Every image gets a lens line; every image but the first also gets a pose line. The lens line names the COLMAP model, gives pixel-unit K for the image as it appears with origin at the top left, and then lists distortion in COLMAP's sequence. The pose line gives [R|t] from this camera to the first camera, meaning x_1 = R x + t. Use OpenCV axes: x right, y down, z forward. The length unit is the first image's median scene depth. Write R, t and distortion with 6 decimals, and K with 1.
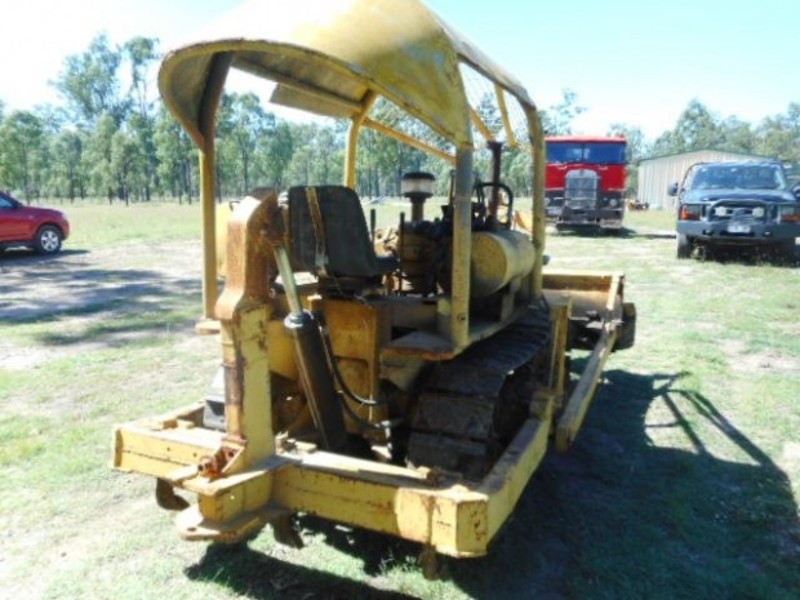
lens RADIAL K [[611.2, 0, 400.0], [0, 611.2, 300.0], [0, 0, 1]] dist [-0.008543, -0.002064]
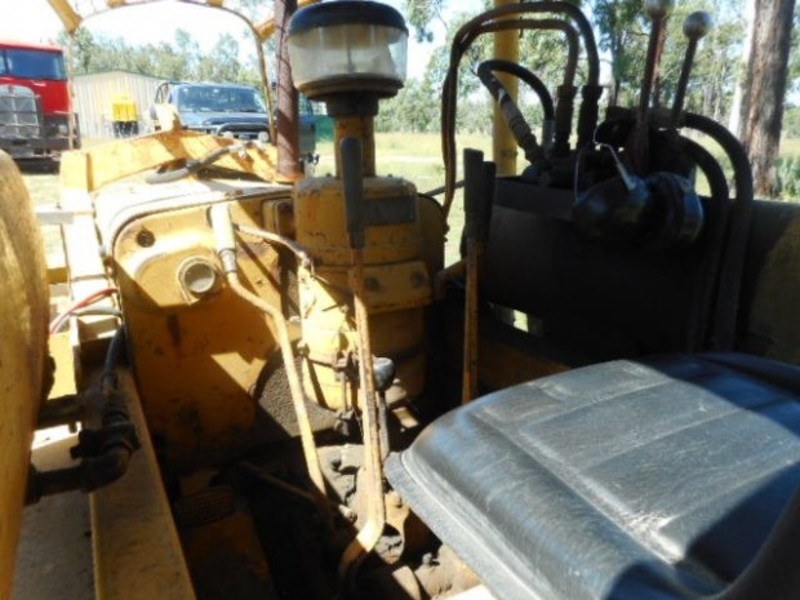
lens RADIAL K [[611.2, 0, 400.0], [0, 611.2, 300.0], [0, 0, 1]] dist [-0.008543, -0.002064]
pose [[0.616591, -0.220732, 0.755707, -0.173634], [0.132415, 0.975293, 0.176831, -0.115286], [-0.776068, -0.008965, 0.630586, 0.741375]]
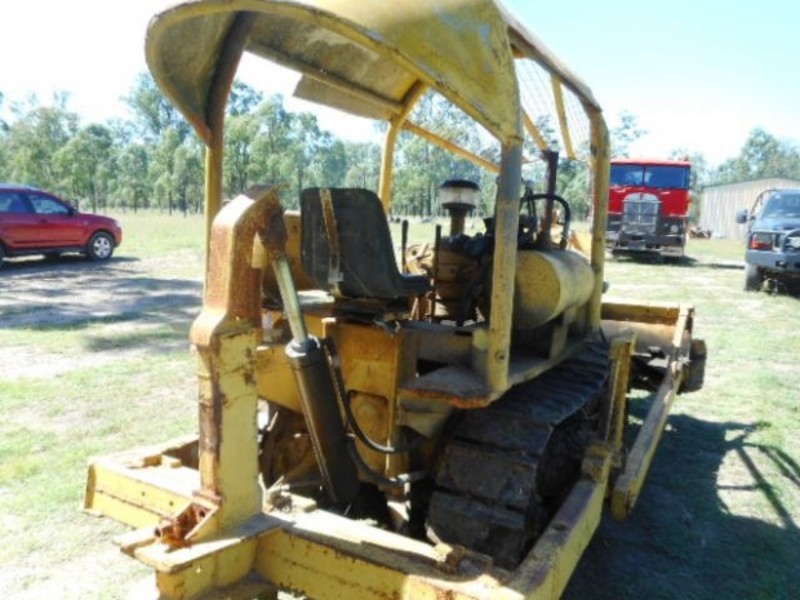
lens RADIAL K [[611.2, 0, 400.0], [0, 611.2, 300.0], [0, 0, 1]] dist [-0.008543, -0.002064]
pose [[0.995933, 0.043023, -0.079157, 0.019747], [-0.045491, 0.998525, -0.029645, -0.009199], [0.077765, 0.033125, 0.996421, 0.126469]]
